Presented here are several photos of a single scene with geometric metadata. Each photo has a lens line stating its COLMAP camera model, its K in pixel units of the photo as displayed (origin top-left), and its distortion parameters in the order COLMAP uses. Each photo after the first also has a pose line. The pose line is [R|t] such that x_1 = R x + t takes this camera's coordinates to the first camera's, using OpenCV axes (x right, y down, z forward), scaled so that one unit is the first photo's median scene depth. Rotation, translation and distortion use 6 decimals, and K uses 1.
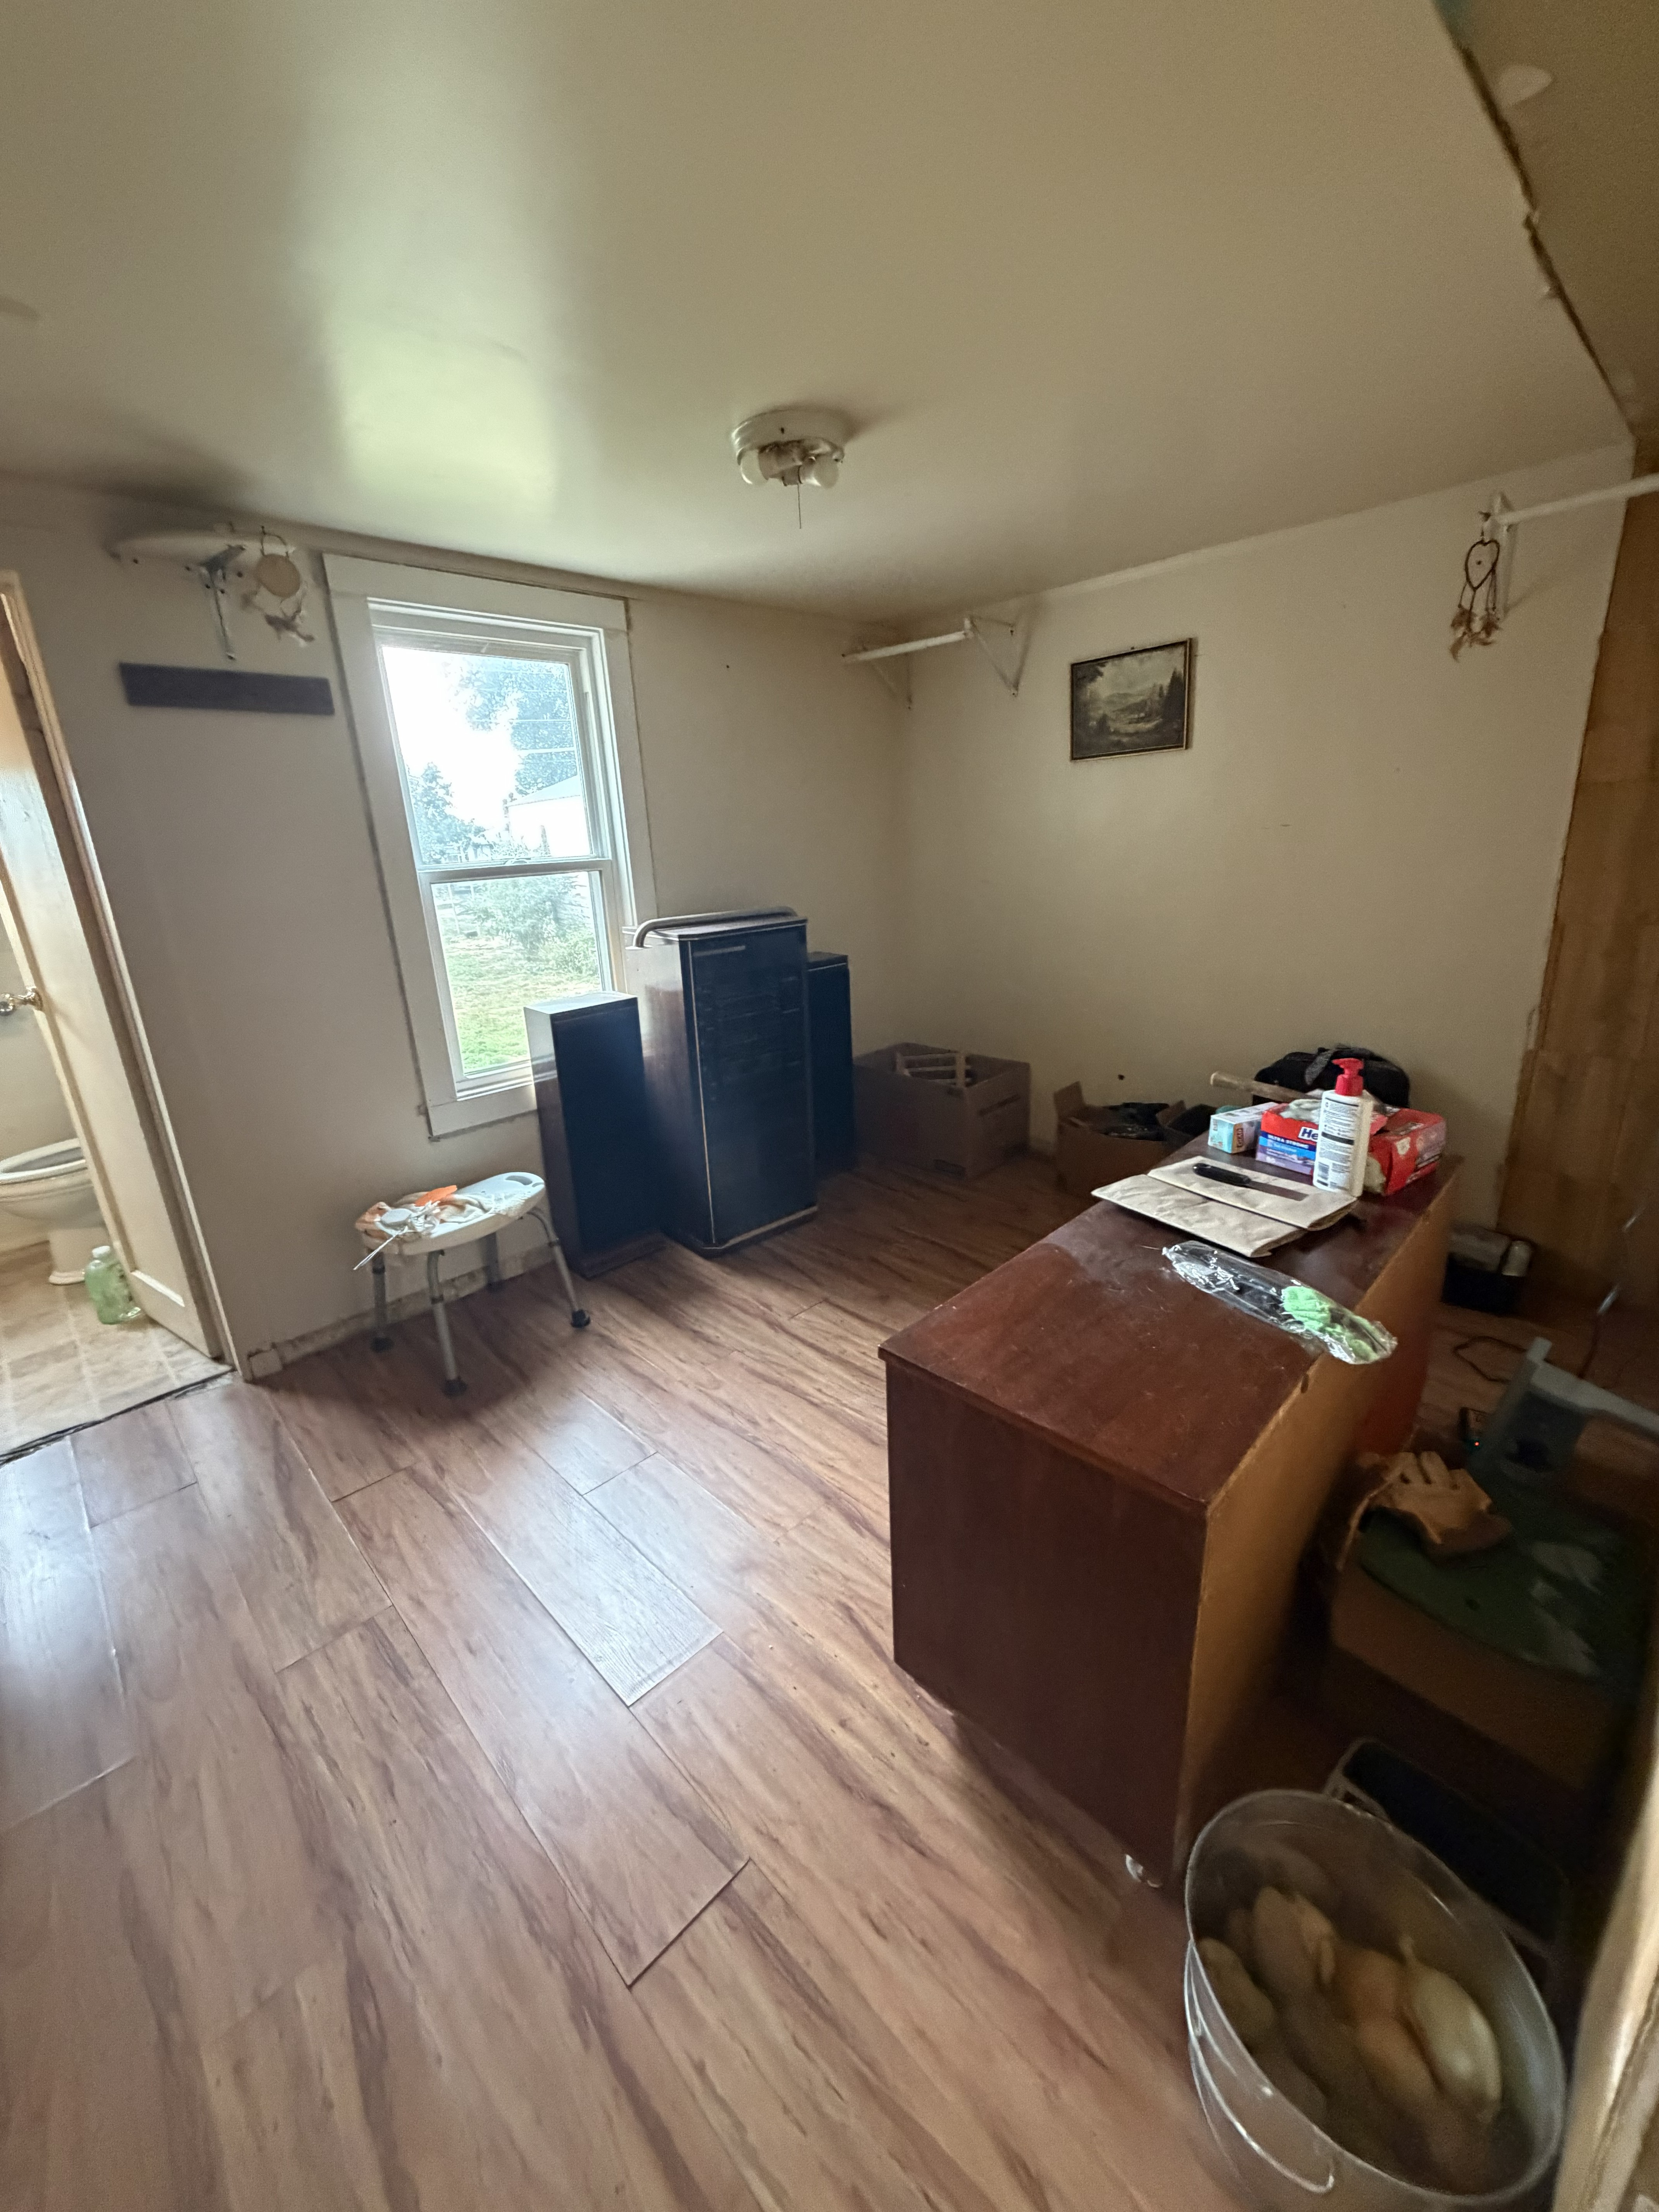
lens RADIAL K [[884.7, 0, 808.0], [0, 884.7, 1113.5], [0, 0, 1]] dist [0.001339, 0.001468]
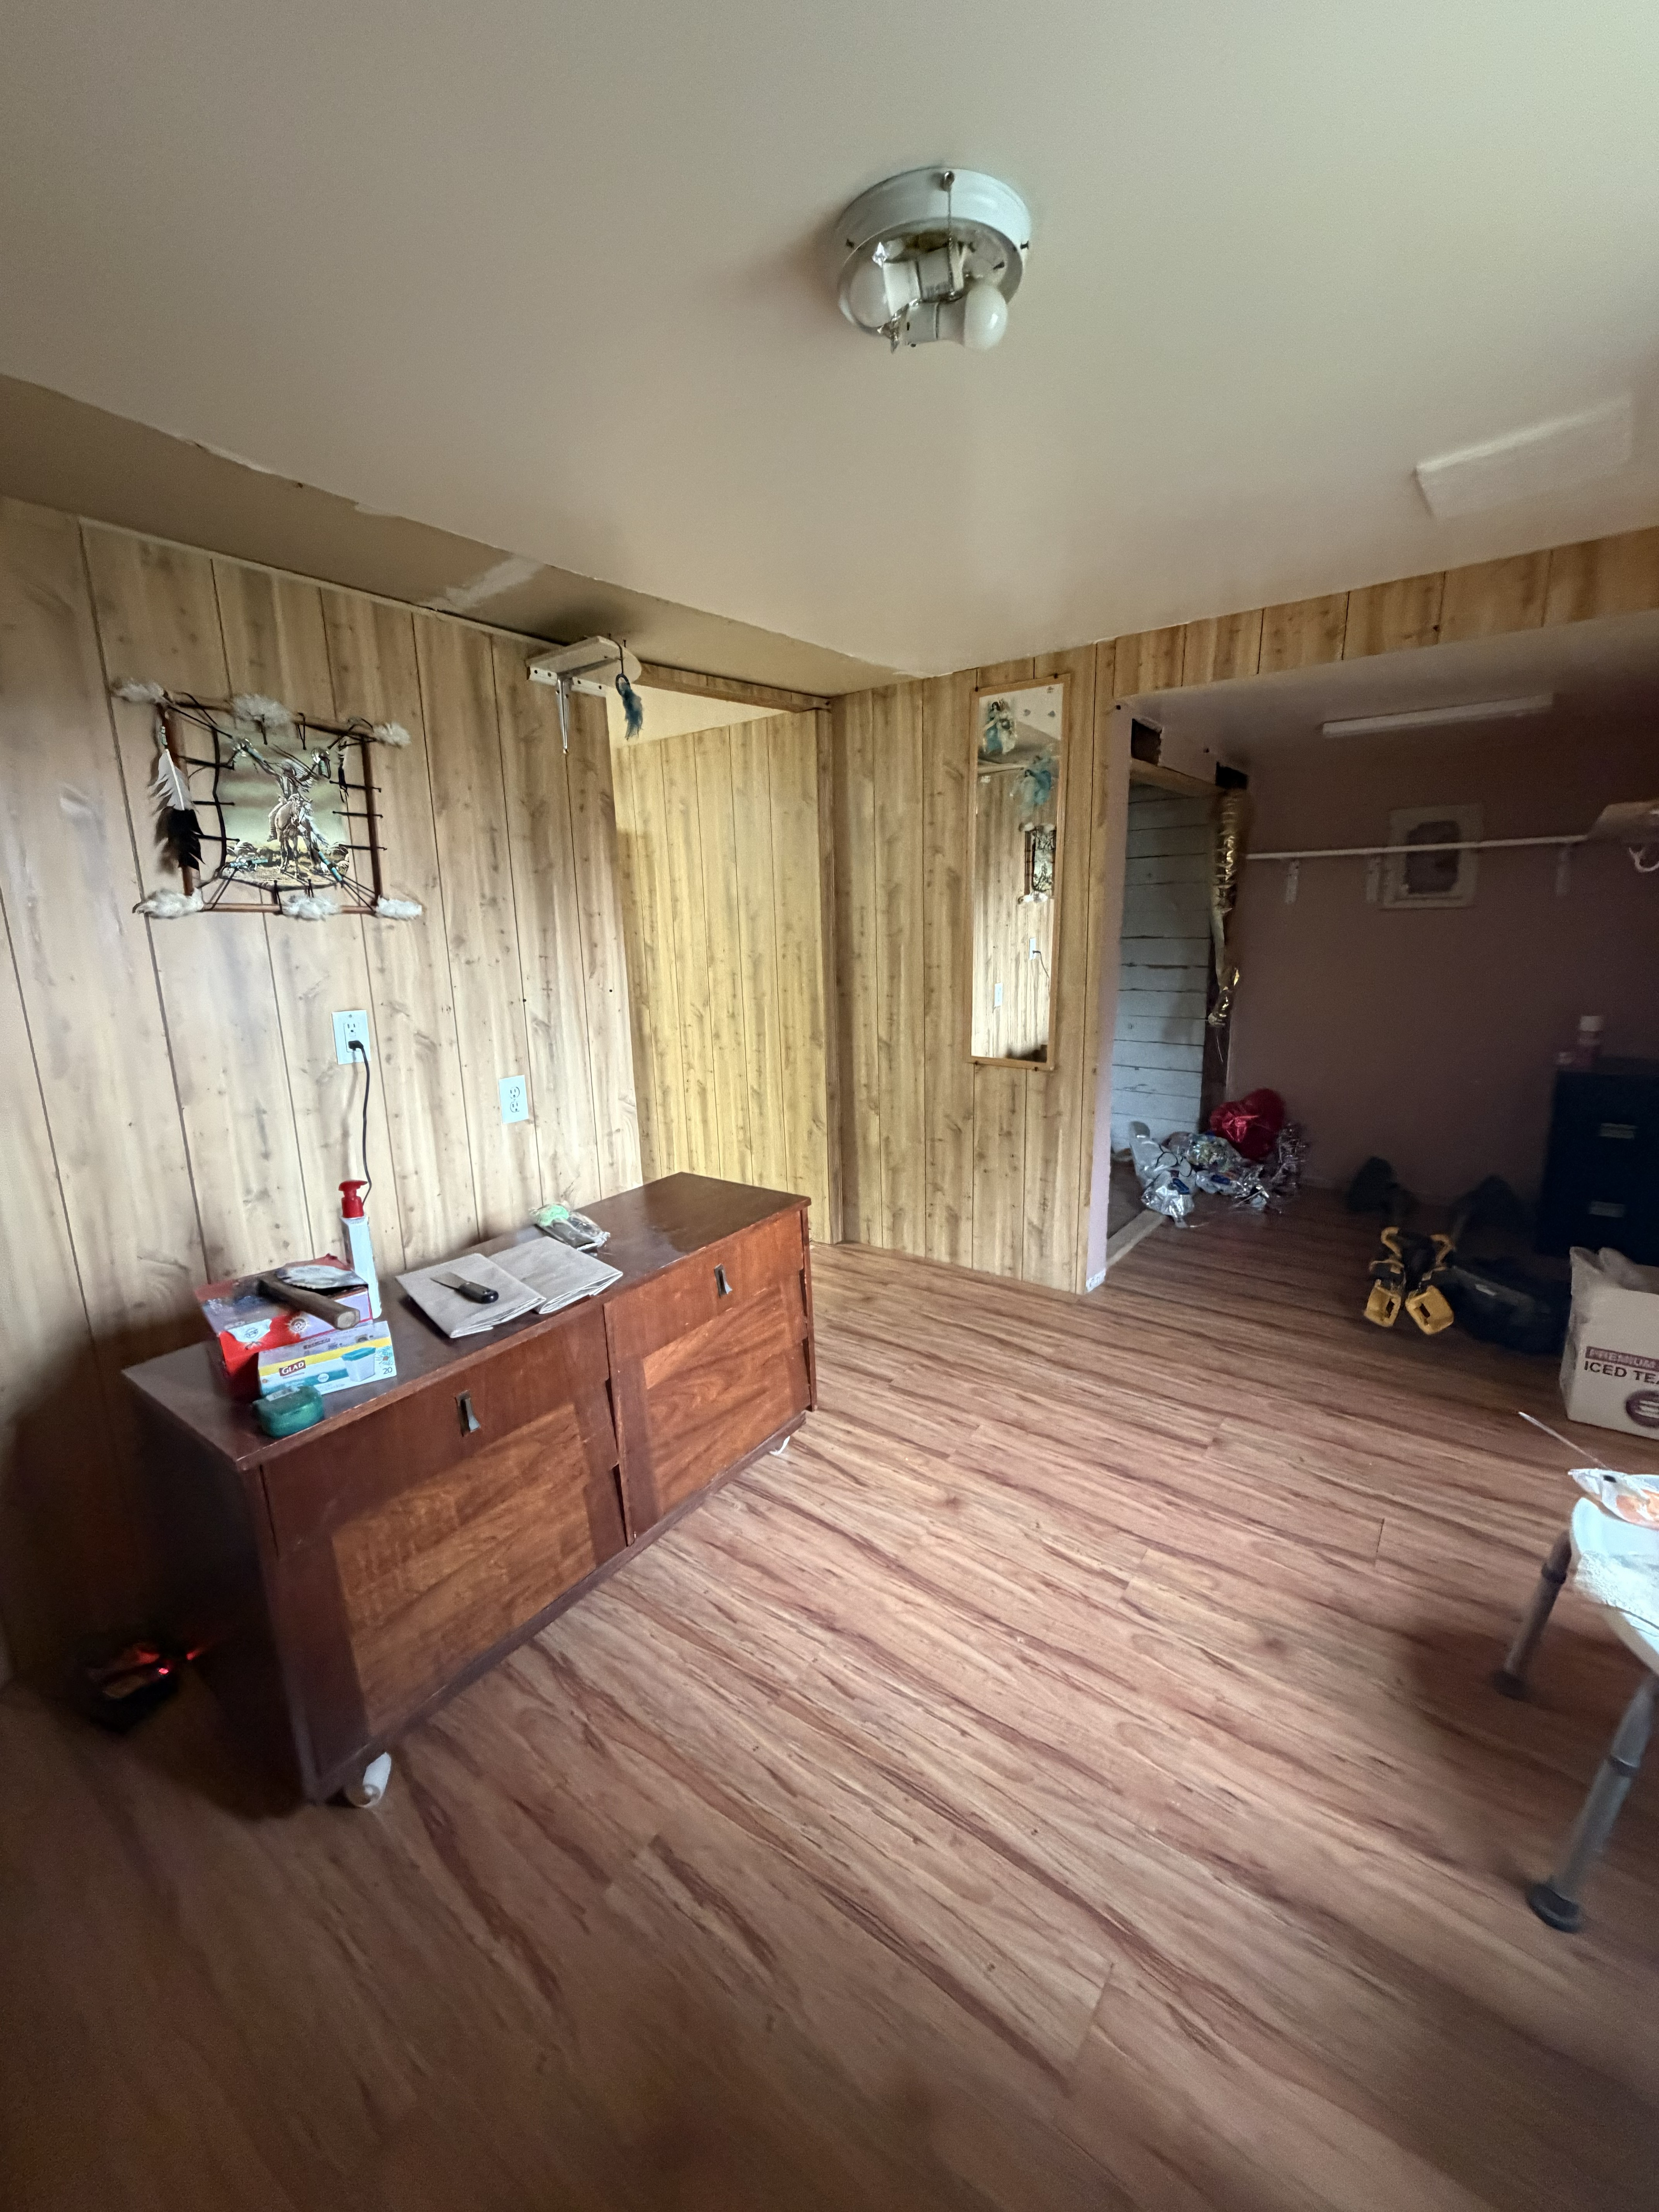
lens RADIAL K [[884.7, 0, 809.0], [0, 884.7, 1097.1], [0, 0, 1]] dist [0.001339, 0.001468]
pose [[-0.987920, 0.093918, -0.123262, 0.175402], [0.020185, 0.866632, 0.498540, -0.459757], [0.153644, 0.490029, -0.858059, 1.426120]]
